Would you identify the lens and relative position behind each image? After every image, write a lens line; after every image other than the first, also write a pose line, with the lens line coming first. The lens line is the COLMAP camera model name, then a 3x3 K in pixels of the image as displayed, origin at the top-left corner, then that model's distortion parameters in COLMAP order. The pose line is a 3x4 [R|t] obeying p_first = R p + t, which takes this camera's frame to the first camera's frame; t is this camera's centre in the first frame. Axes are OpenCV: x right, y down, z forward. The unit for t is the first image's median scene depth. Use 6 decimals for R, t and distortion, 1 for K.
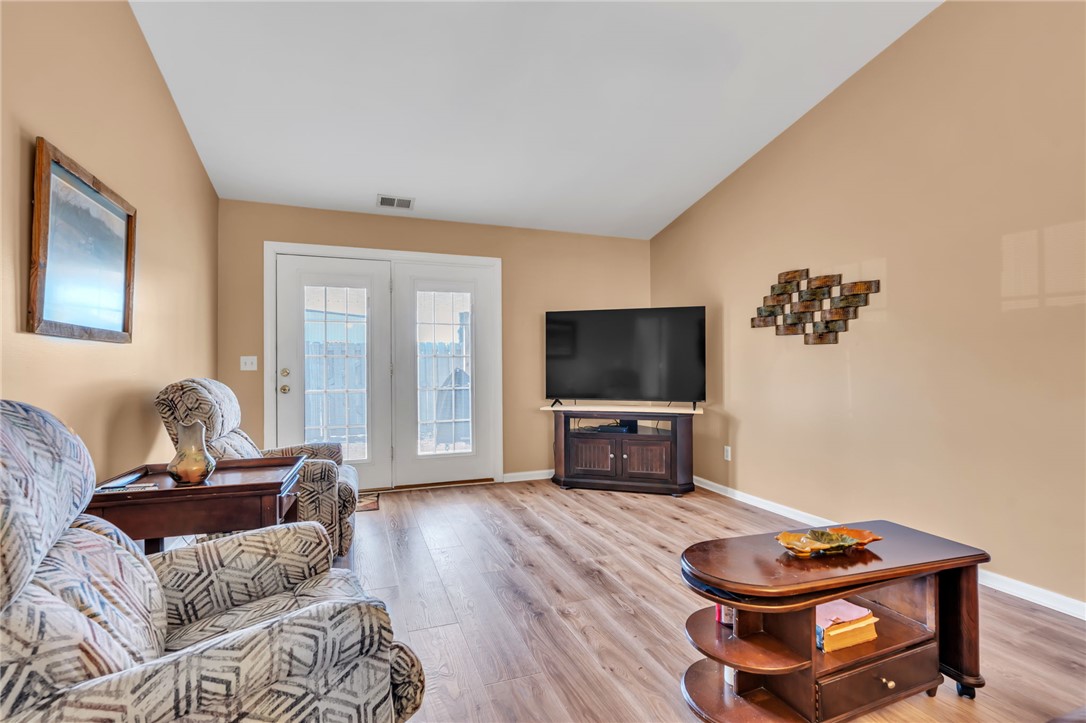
lens RADIAL K [[487.4, 0, 545.1], [0, 487.4, 357.7], [0, 0, 1]] dist [-0.001668, 0.000483]
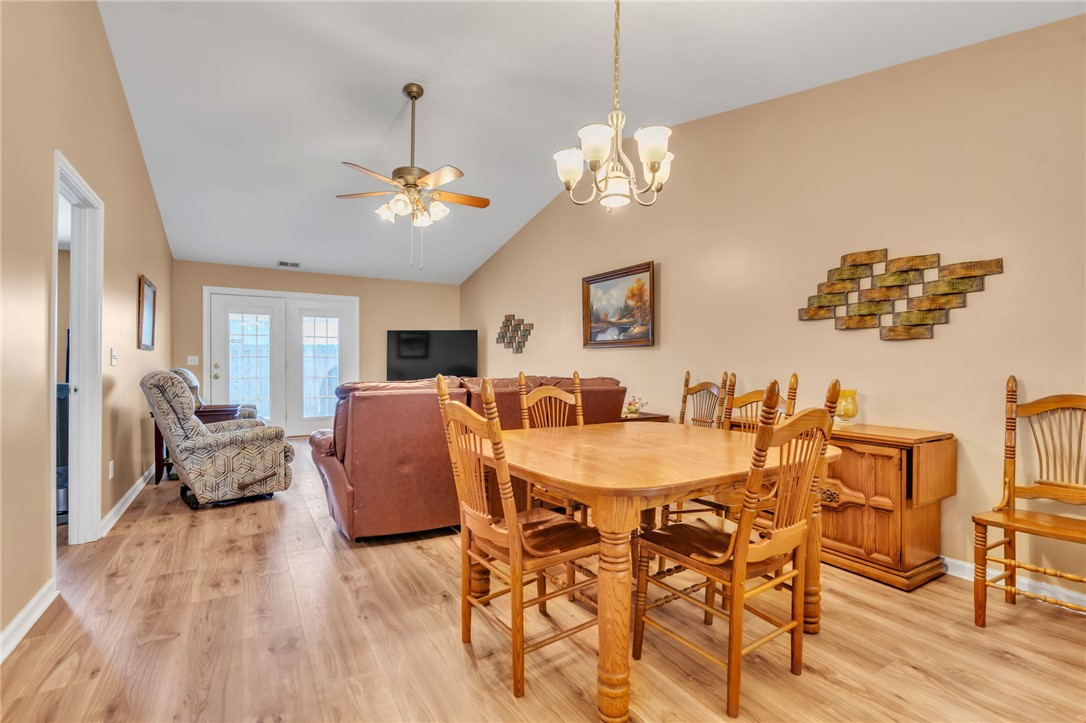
lens RADIAL K [[487.4, 0, 538.5], [0, 487.4, 363.1], [0, 0, 1]] dist [-0.001668, 0.000483]
pose [[0.985515, 0.007811, 0.169406, 0.252153], [-0.009796, 0.999893, 0.010881, -0.008391], [-0.169303, -0.012383, 0.985486, -0.782375]]
